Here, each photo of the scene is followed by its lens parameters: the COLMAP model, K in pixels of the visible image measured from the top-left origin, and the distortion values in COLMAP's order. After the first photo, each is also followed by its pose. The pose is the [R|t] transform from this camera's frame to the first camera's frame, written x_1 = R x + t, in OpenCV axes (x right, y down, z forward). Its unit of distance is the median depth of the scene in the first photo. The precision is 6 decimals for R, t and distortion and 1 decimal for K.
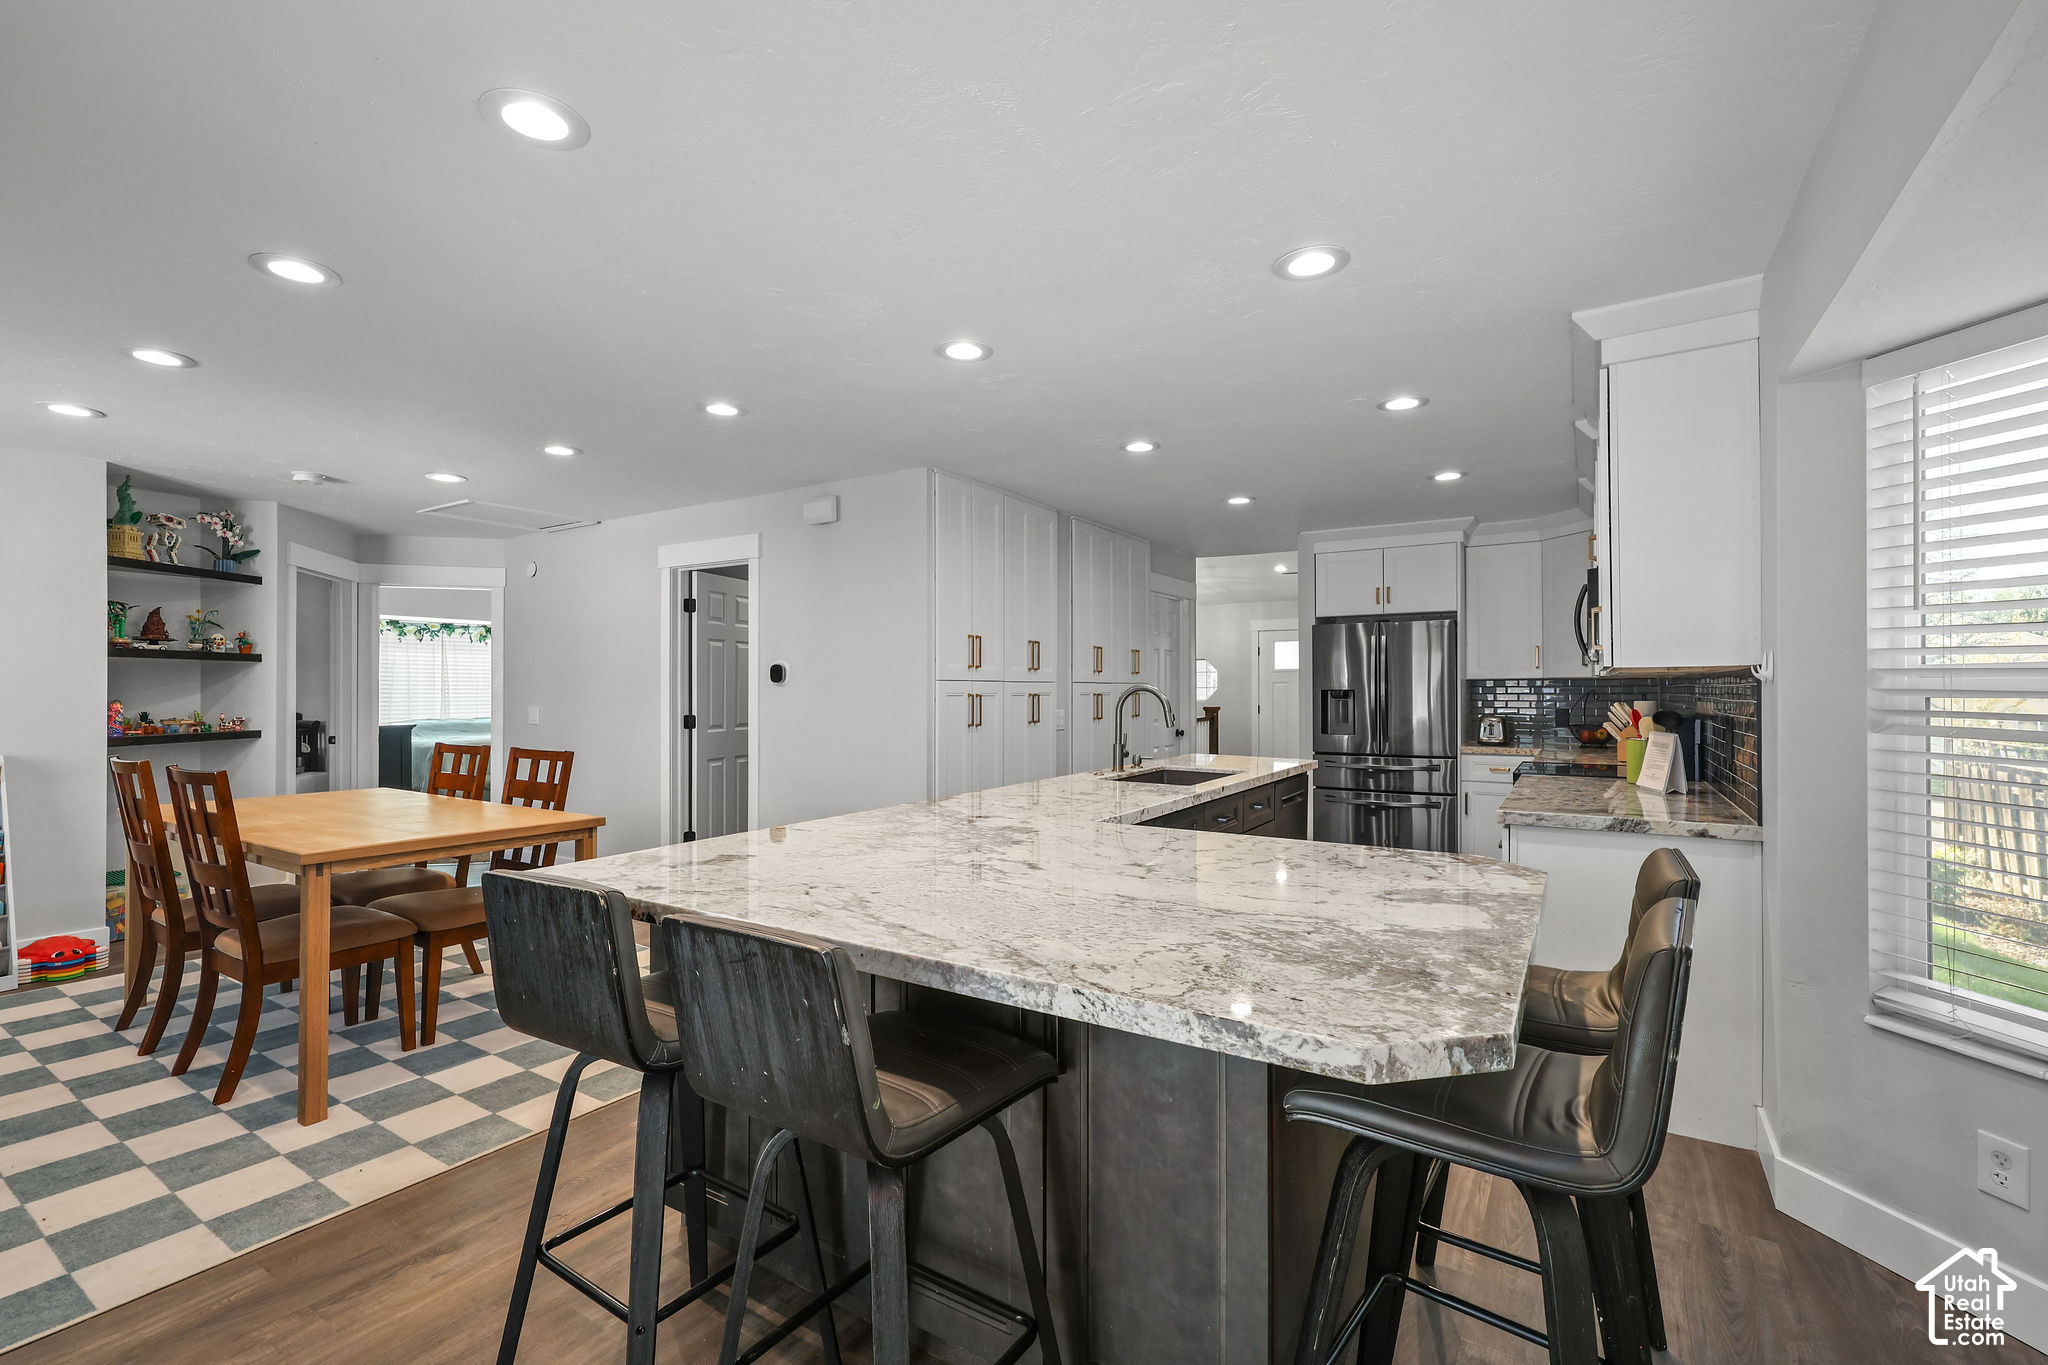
lens RADIAL K [[875.0, 0, 1019.6], [0, 875.0, 678.1], [0, 0, 1]] dist [0.000885, -0.000204]
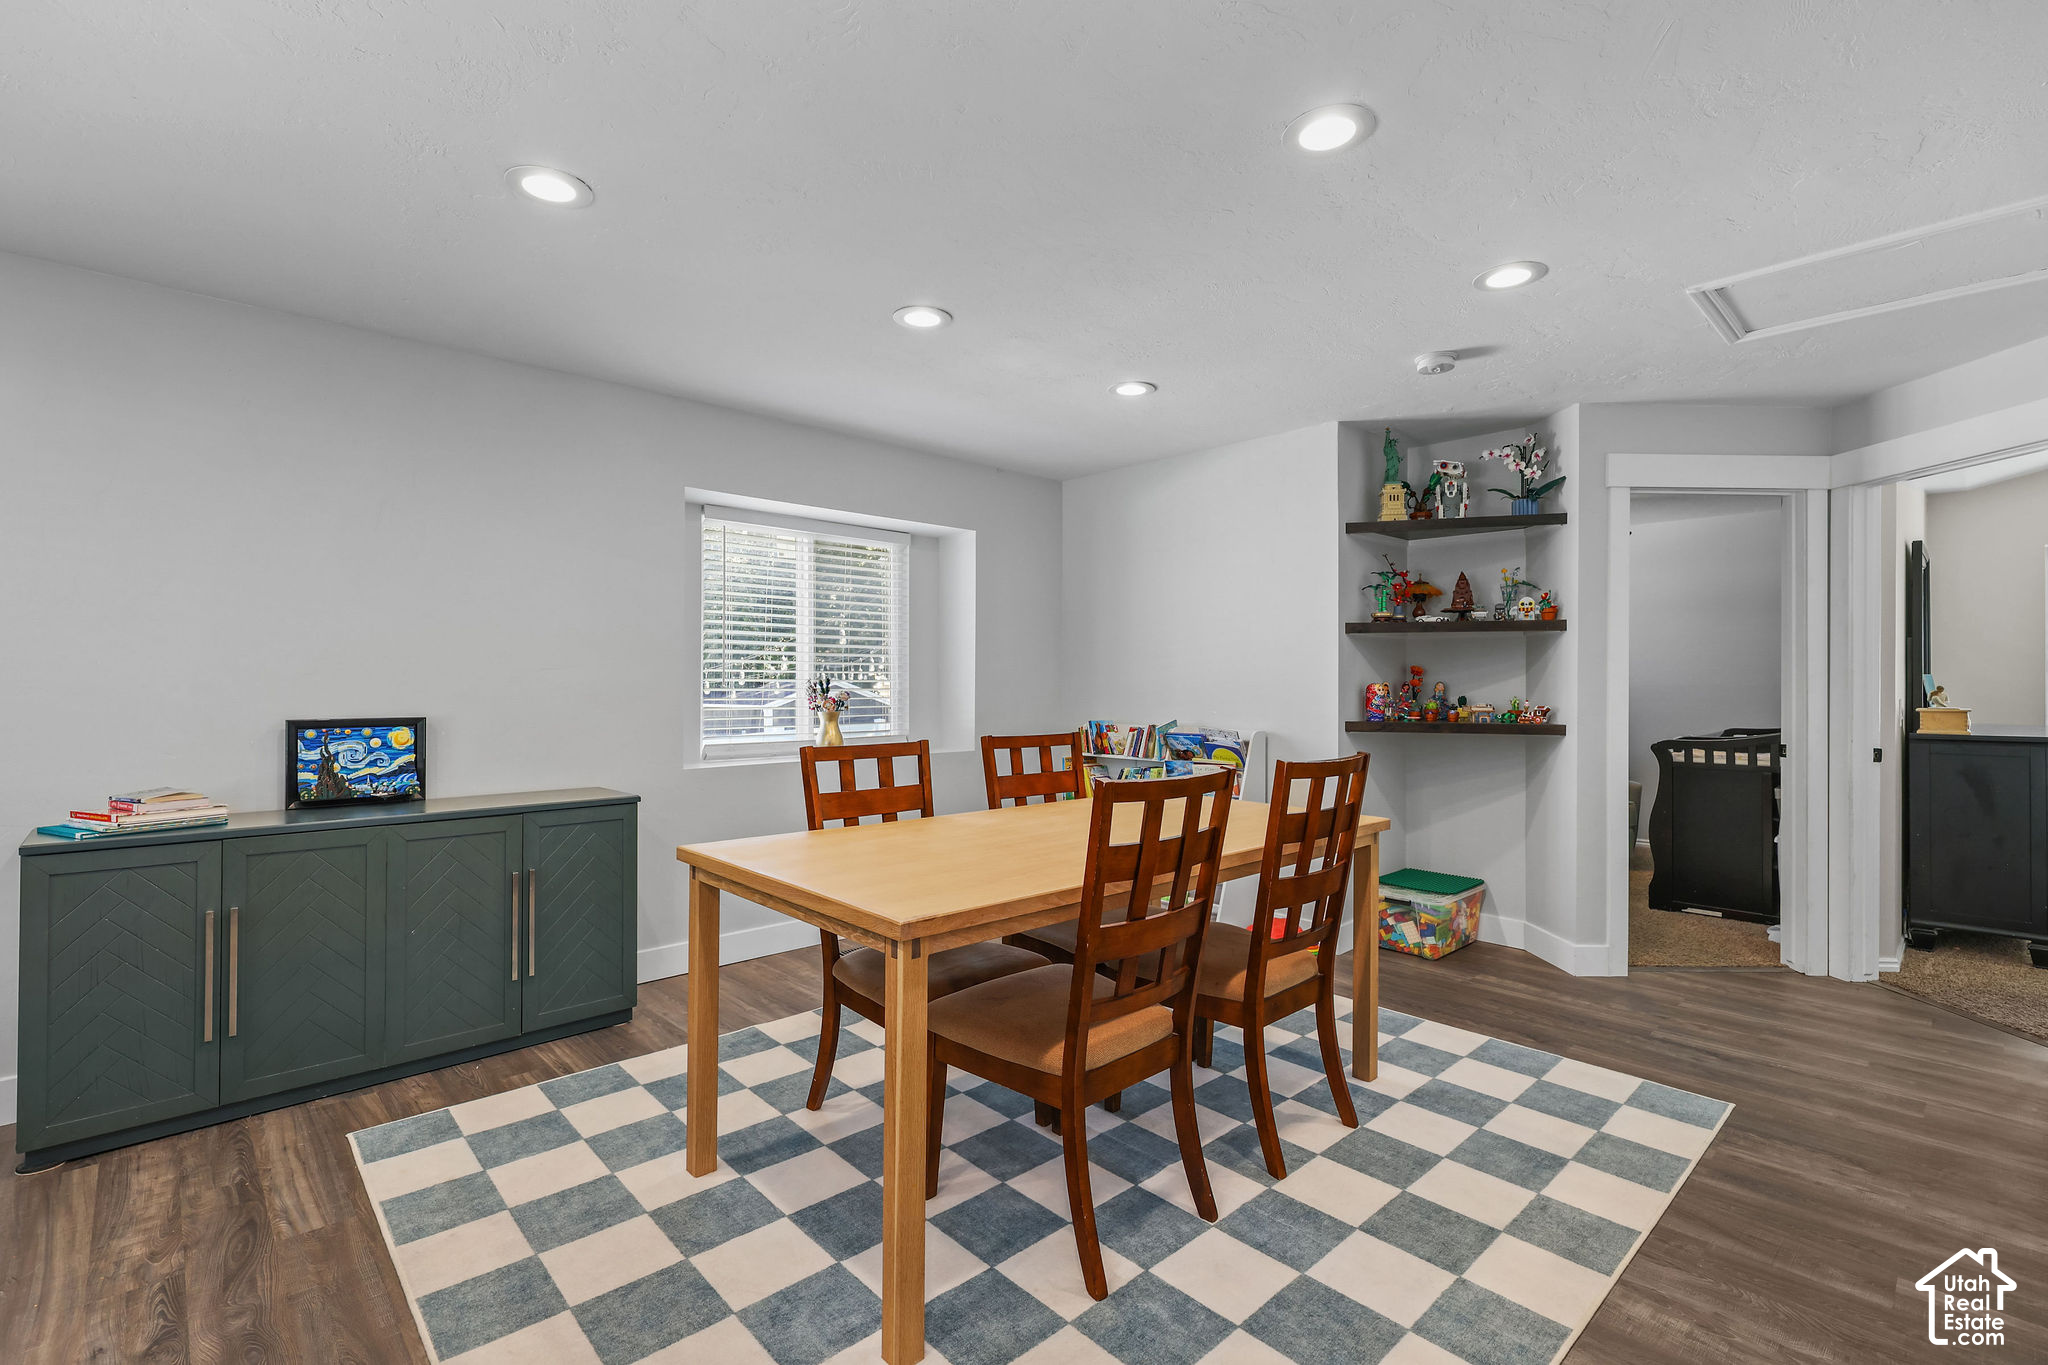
lens RADIAL K [[926.6, 0, 1020.4], [0, 926.6, 676.5], [0, 0, 1]] dist [0.001764, 0.000630]
pose [[-0.249863, 0.016644, -0.968138, -0.007181], [0.005001, 0.999861, 0.015899, 0.004292], [0.968268, -0.000869, -0.249912, 0.789332]]
